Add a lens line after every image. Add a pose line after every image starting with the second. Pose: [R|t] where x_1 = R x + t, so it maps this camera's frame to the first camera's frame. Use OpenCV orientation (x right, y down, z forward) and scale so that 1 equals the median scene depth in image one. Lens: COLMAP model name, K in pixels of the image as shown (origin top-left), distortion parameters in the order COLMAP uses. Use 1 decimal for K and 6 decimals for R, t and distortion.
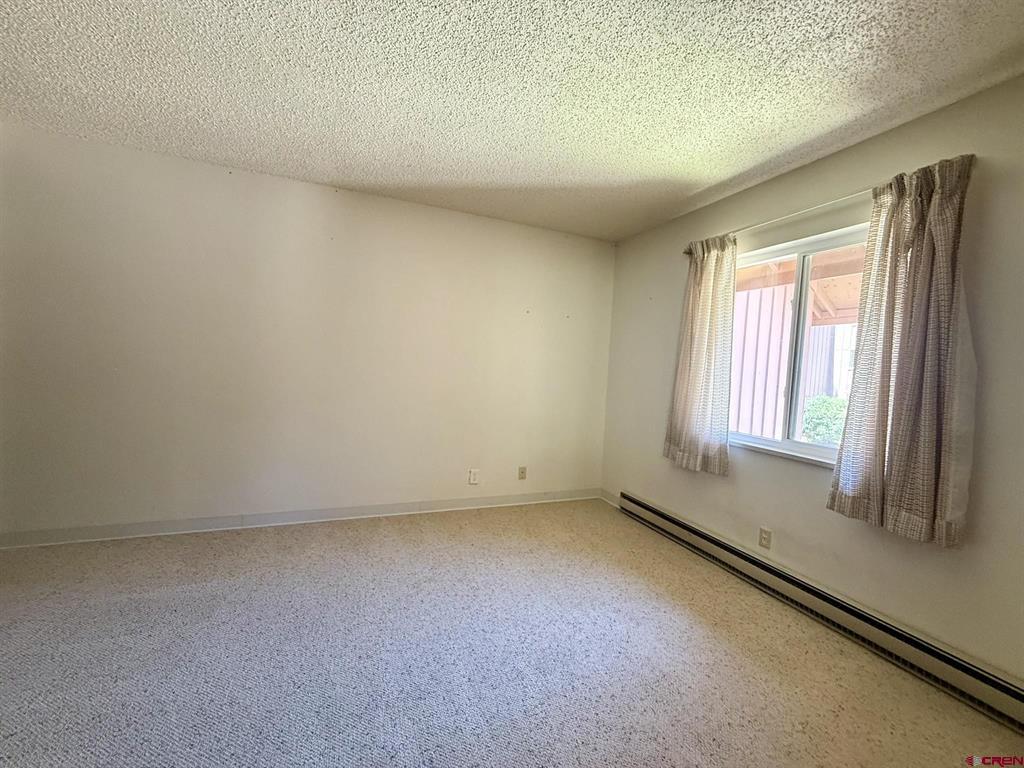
lens RADIAL K [[408.3, 0, 511.8], [0, 408.3, 385.1], [0, 0, 1]] dist [-0.002023, 0.000676]
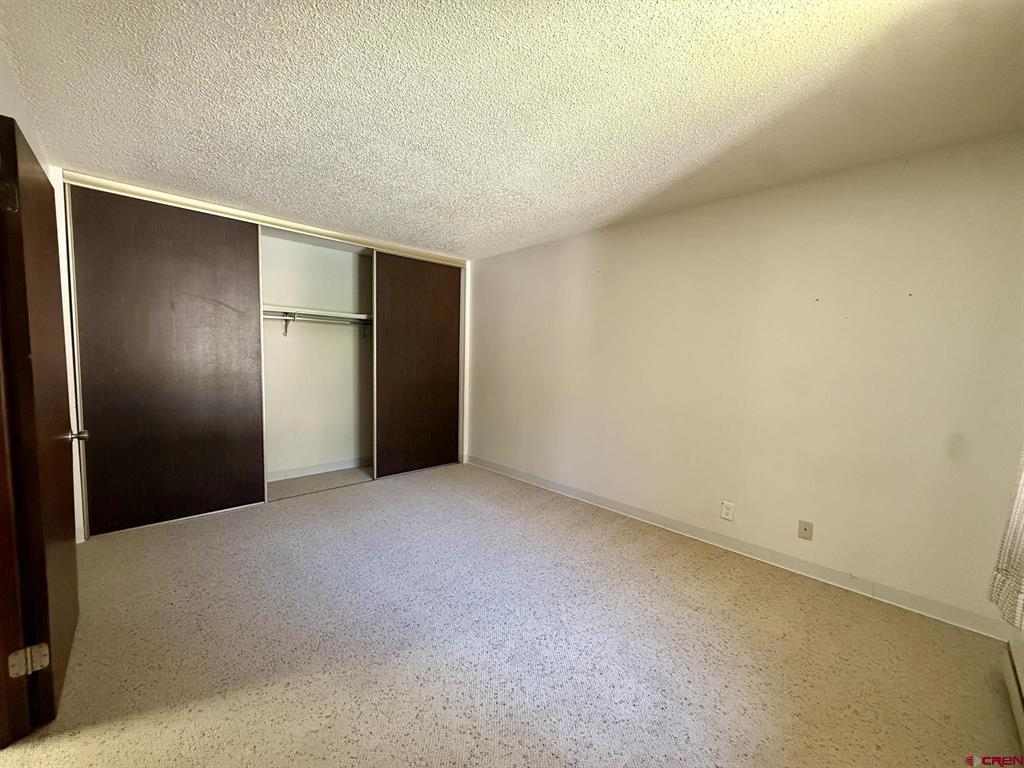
lens RADIAL K [[408.3, 0, 512.7], [0, 408.3, 387.4], [0, 0, 1]] dist [-0.002023, 0.000676]
pose [[0.368355, 0.027558, -0.929277, 0.643788], [-0.046608, 0.998851, 0.011146, -0.019450], [0.928516, 0.039206, 0.369216, 0.346919]]
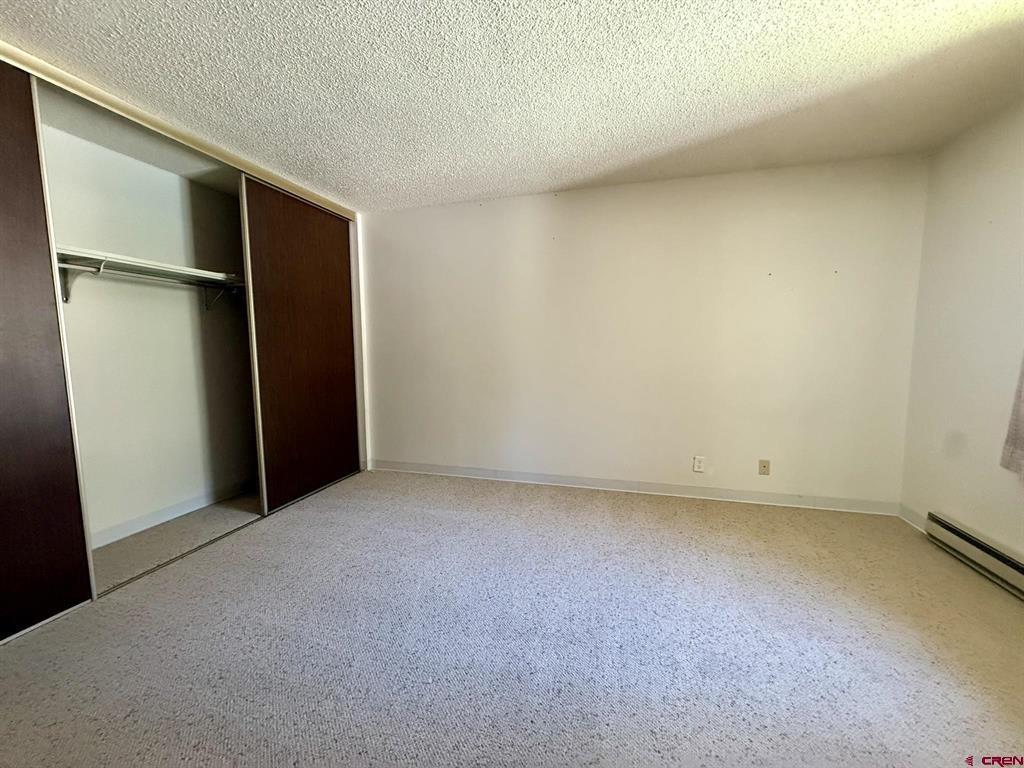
lens RADIAL K [[408.3, 0, 511.3], [0, 408.3, 385.1], [0, 0, 1]] dist [-0.002023, 0.000676]
pose [[0.785050, 0.001699, -0.619430, 0.182646], [0.018774, 0.999472, 0.026535, 0.017215], [0.619148, -0.032460, 0.784603, 0.024970]]
